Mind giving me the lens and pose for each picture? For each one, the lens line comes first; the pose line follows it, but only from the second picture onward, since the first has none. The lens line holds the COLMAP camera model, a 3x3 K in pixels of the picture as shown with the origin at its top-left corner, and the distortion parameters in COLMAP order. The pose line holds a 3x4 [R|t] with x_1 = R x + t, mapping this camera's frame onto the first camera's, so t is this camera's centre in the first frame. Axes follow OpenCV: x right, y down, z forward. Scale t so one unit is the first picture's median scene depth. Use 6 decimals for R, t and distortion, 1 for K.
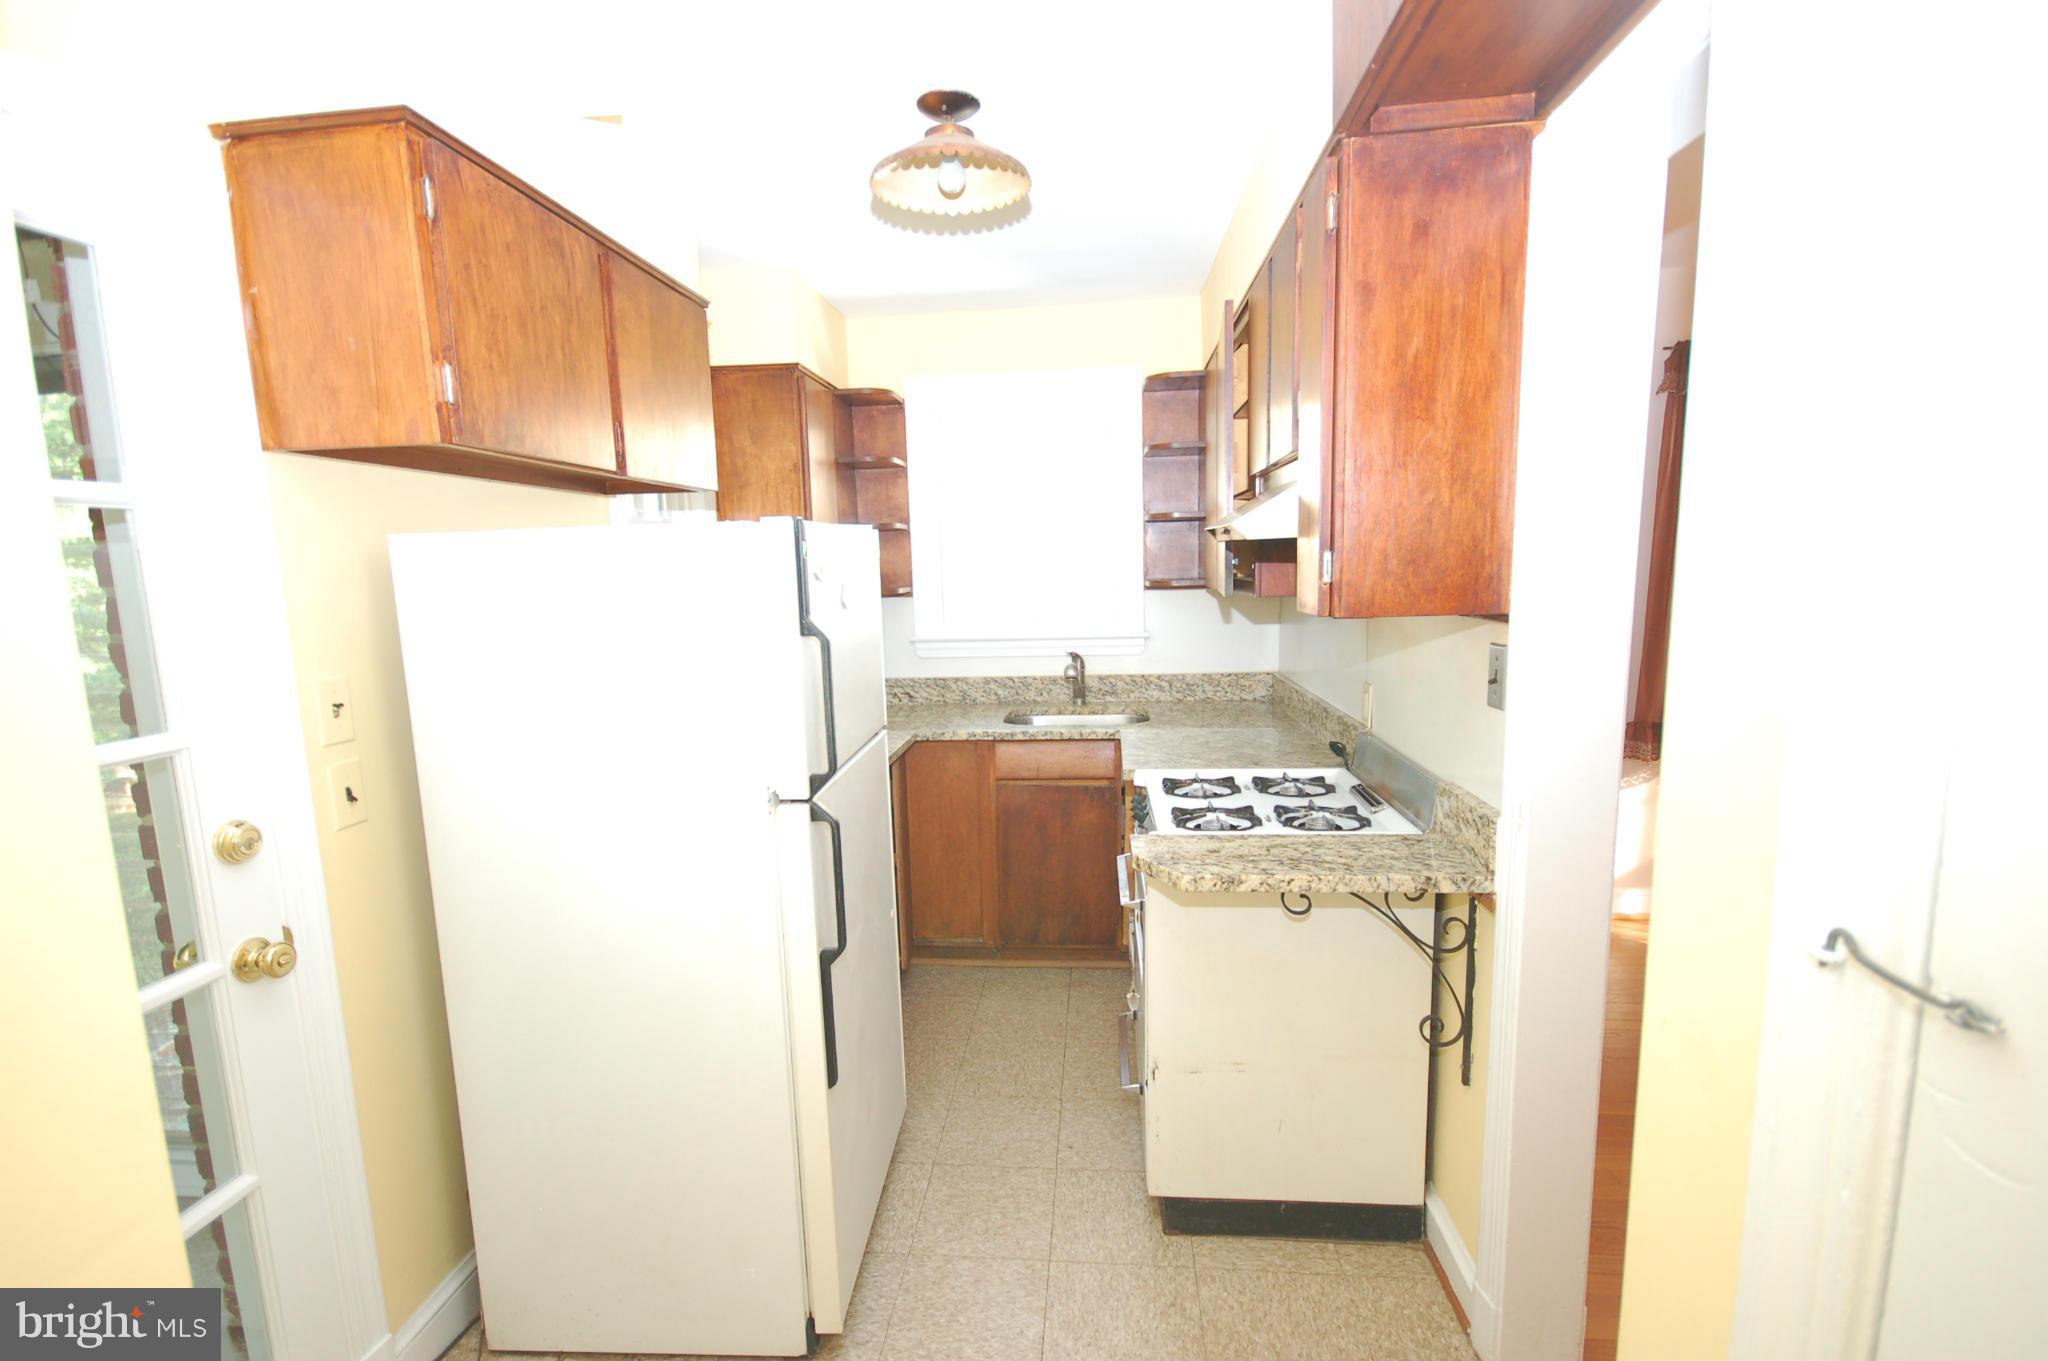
lens RADIAL K [[930.8, 0, 1018.6], [0, 930.8, 685.8], [0, 0, 1]] dist [-0.003651, -0.000653]
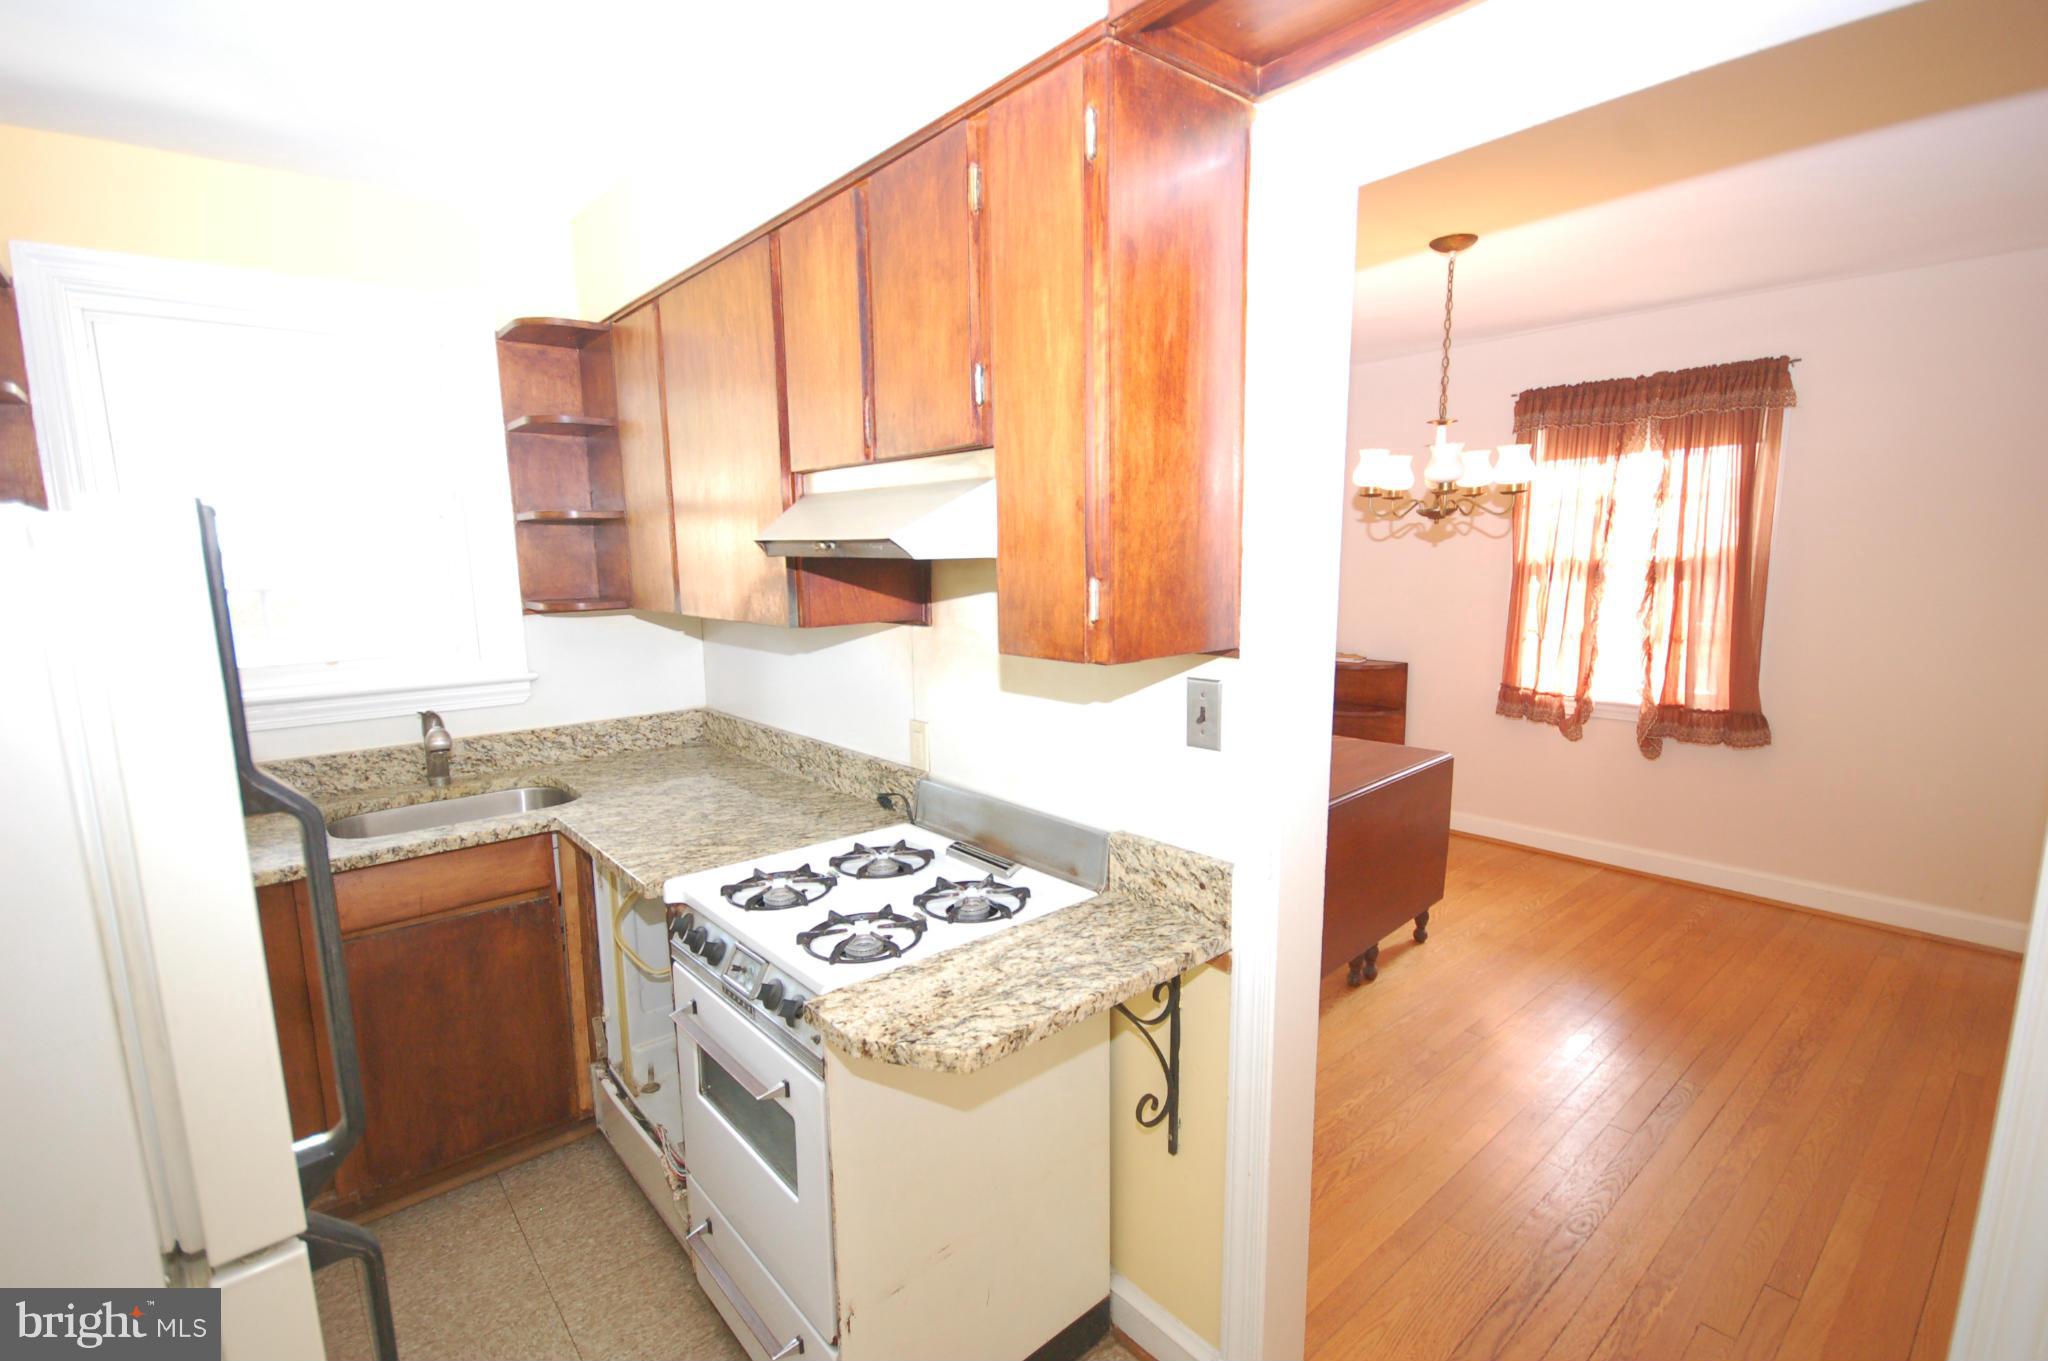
lens RADIAL K [[930.8, 0, 1014.3], [0, 930.8, 691.0], [0, 0, 1]] dist [-0.003651, -0.000653]
pose [[0.698970, -0.091333, 0.709294, -0.139223], [0.089001, 0.995210, 0.040443, -0.045822], [-0.709591, 0.034860, 0.703751, 0.258163]]
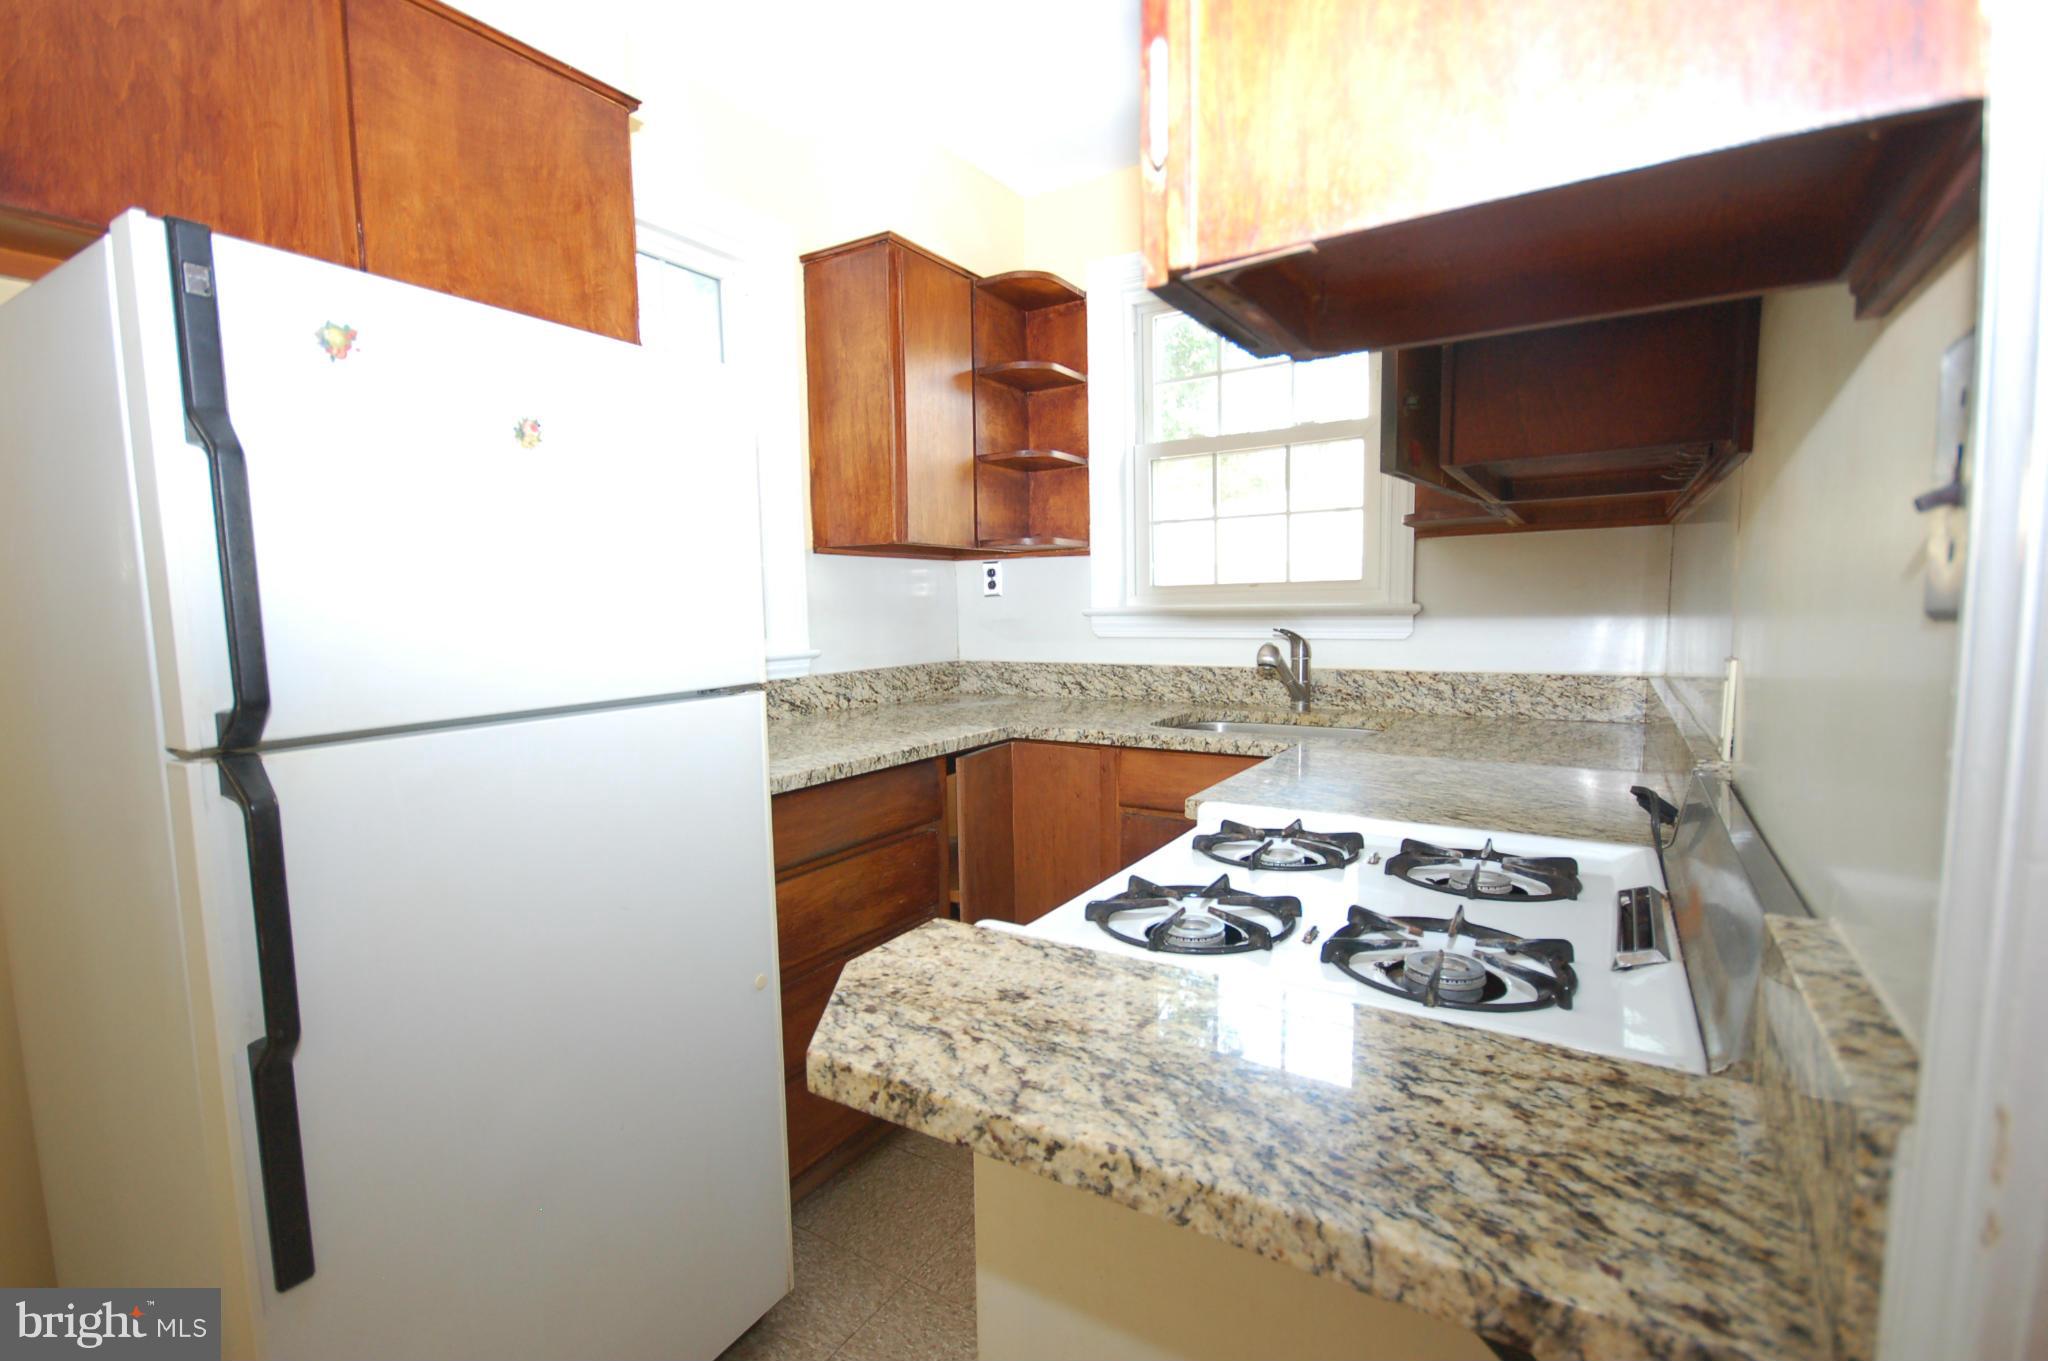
lens RADIAL K [[930.8, 0, 1015.1], [0, 930.8, 688.4], [0, 0, 1]] dist [-0.003651, -0.000653]
pose [[0.888460, 0.054623, -0.455693, 0.220495], [-0.067709, 0.997628, -0.012428, 0.030684], [0.453933, 0.041897, 0.890050, 0.372375]]
